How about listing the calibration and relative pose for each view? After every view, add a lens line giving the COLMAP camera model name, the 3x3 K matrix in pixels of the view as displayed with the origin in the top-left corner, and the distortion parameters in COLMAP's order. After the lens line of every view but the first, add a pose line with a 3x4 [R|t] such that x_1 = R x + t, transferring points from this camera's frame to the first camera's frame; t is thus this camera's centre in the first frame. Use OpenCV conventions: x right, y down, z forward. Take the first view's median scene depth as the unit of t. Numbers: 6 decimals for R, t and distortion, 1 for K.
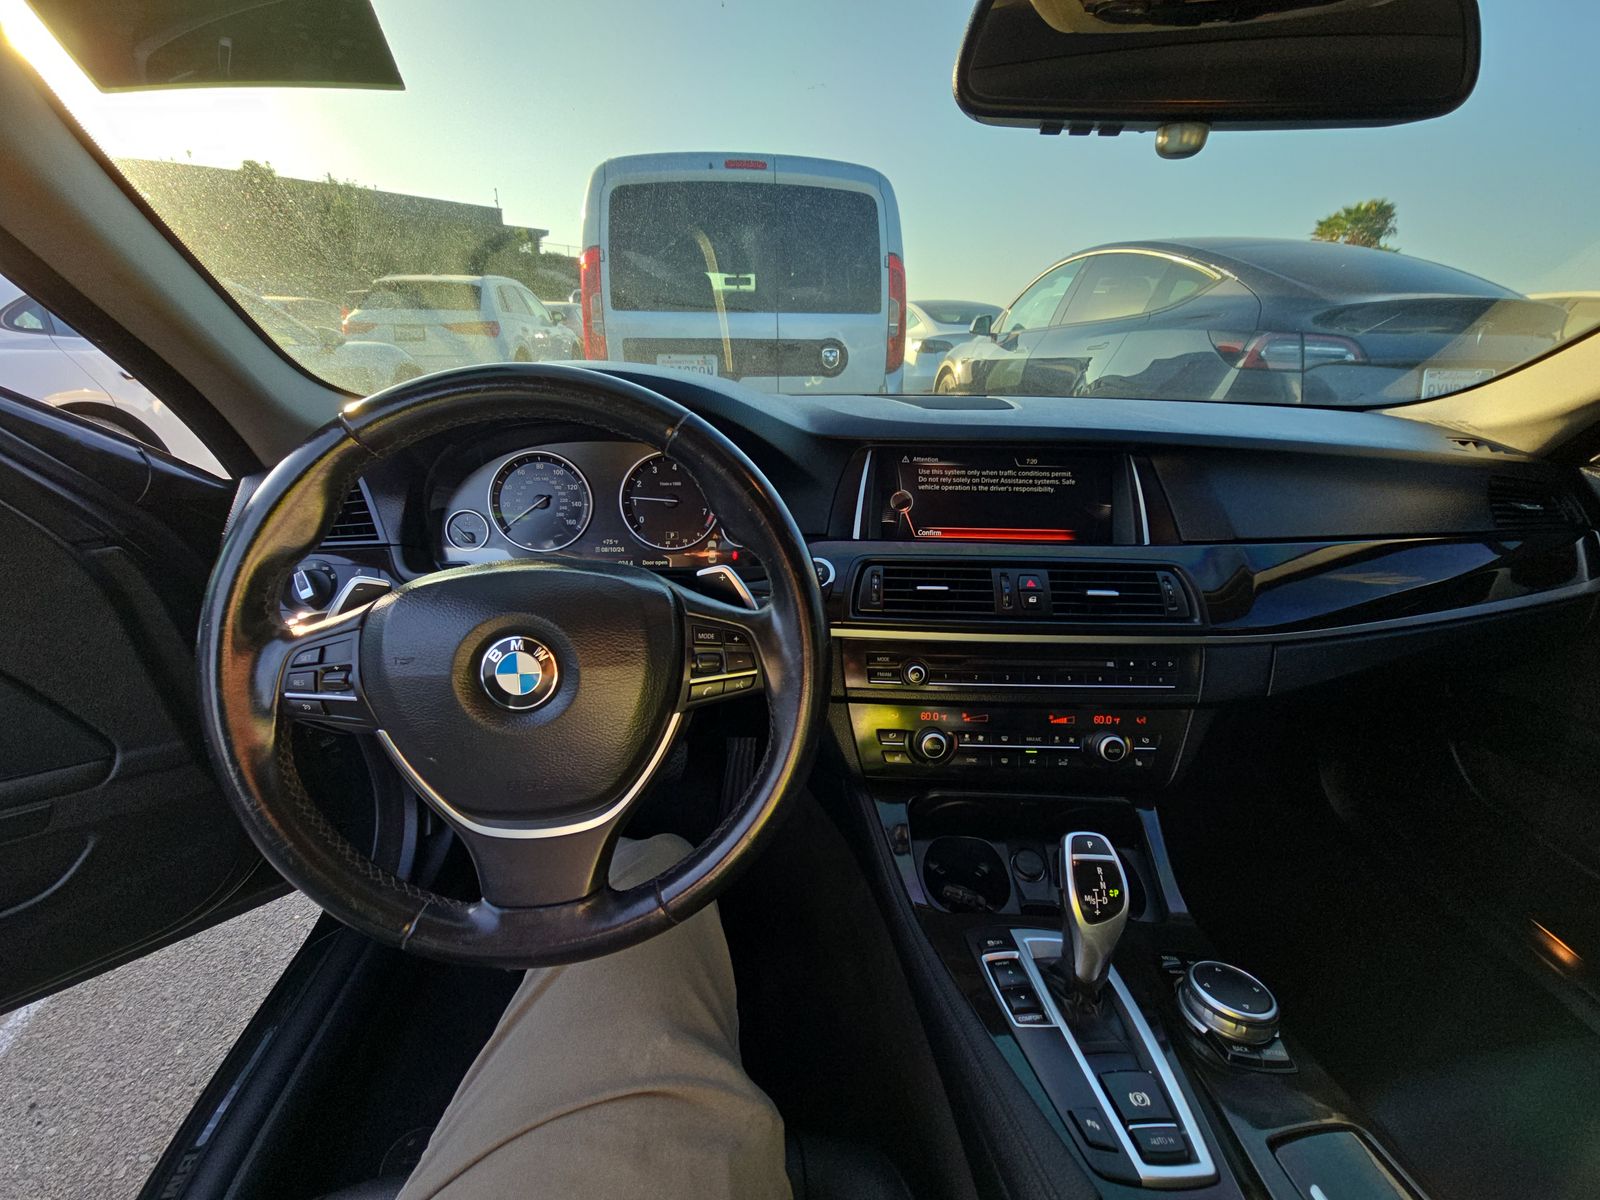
lens RADIAL K [[653.4, 0, 821.7], [0, 653.4, 595.0], [0, 0, 1]] dist [0.015885, -0.013404]
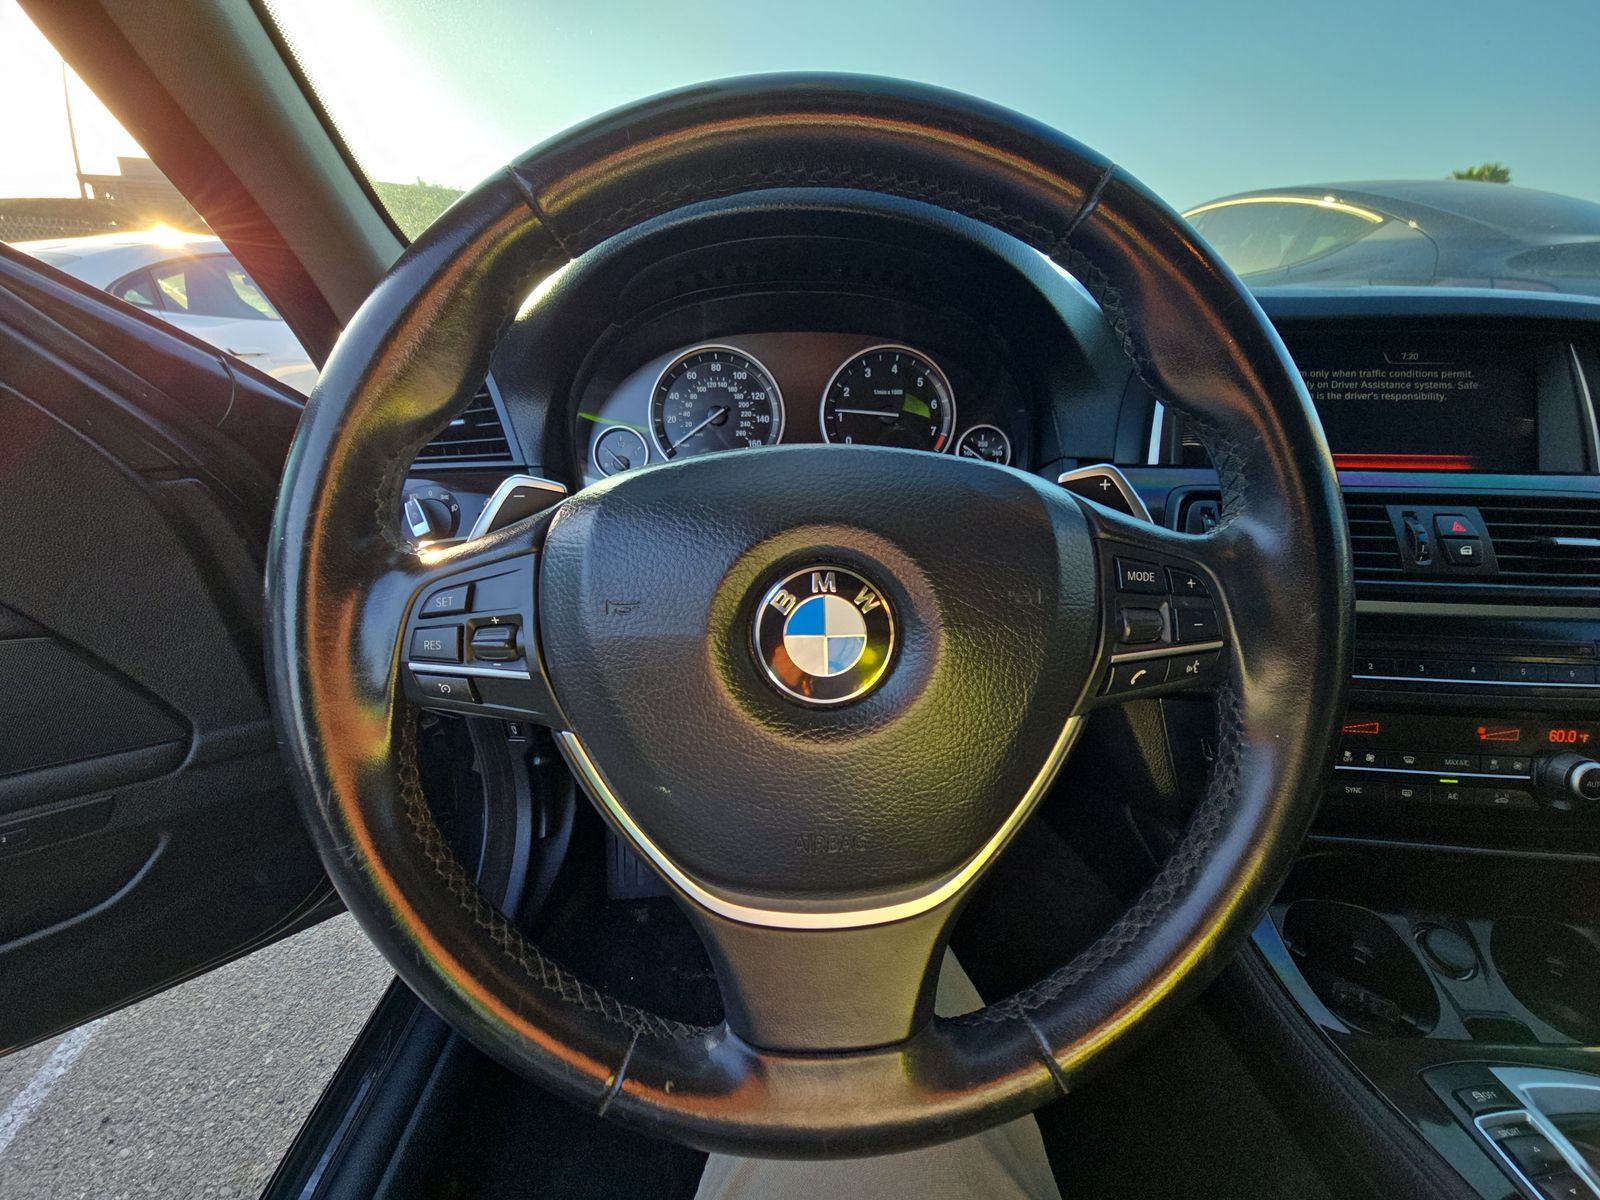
lens RADIAL K [[653.4, 0, 826.9], [0, 653.4, 585.9], [0, 0, 1]] dist [0.015885, -0.013404]
pose [[0.996460, 0.014371, -0.082831, -0.254785], [-0.013847, 0.999880, 0.006898, 0.046056], [0.082920, -0.005726, 0.996540, 0.287467]]
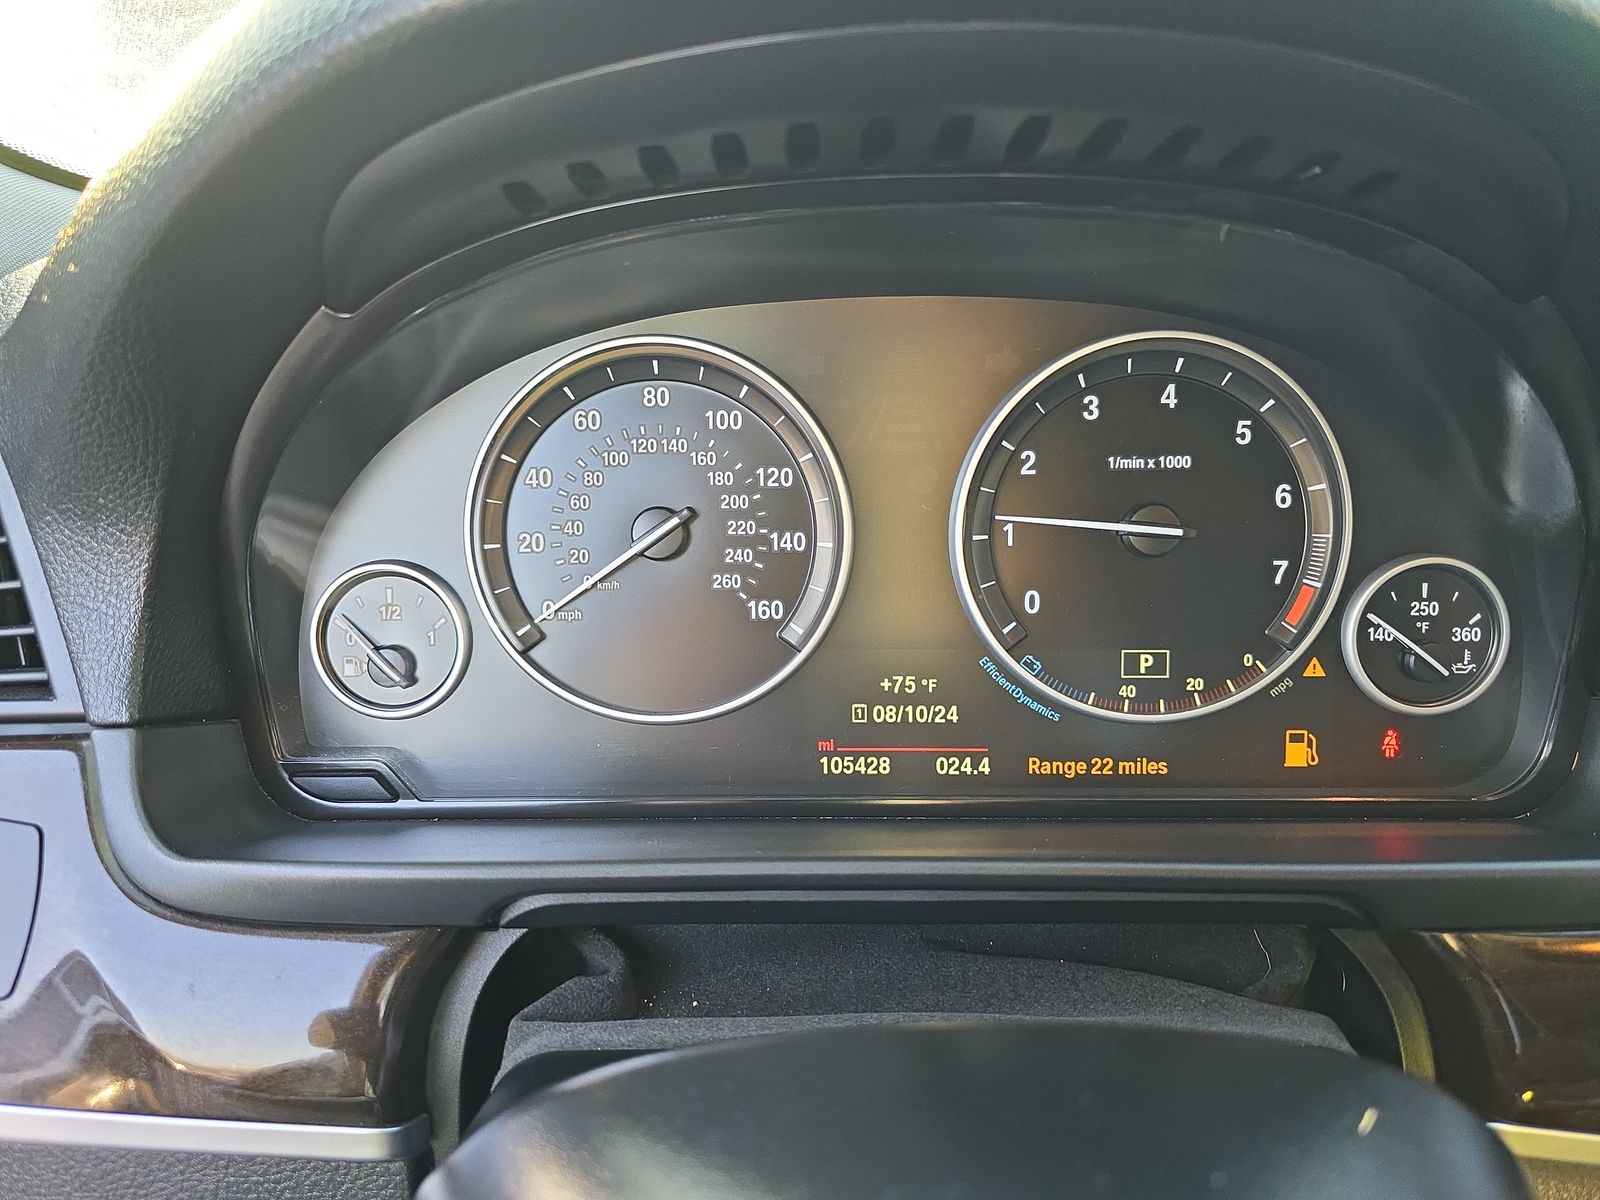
lens RADIAL K [[1086.5, 0, 815.7], [0, 1086.5, 594.0], [0, 0, 1]] dist [0.017540, -0.003470]
pose [[0.992039, 0.017673, -0.124684, -0.330554], [-0.016895, 0.999831, 0.007296, -0.129569], [0.124792, -0.005131, 0.992170, 0.613001]]
